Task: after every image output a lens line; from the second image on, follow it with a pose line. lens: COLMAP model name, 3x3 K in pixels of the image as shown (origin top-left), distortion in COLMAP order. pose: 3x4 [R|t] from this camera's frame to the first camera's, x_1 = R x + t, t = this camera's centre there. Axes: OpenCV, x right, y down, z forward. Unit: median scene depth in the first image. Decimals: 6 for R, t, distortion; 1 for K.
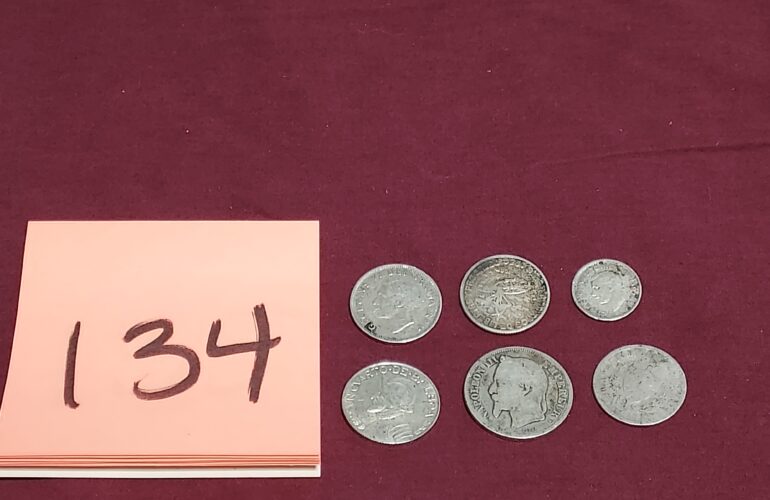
lens RADIAL K [[1045.6, 0, 385.0], [0, 1045.6, 250.0], [0, 0, 1]] dist [-0.003838, 0.041768]
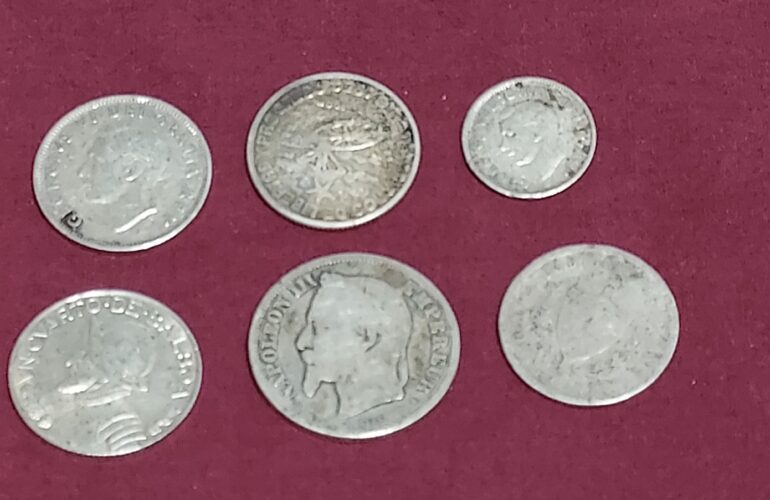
lens RADIAL K [[1045.6, 0, 385.0], [0, 1045.6, 250.0], [0, 0, 1]] dist [-0.003838, 0.041768]
pose [[0.999218, -0.026323, 0.029517, 0.126848], [0.020510, 0.983020, 0.182351, -0.003161], [-0.033816, -0.181603, 0.982790, 0.494829]]
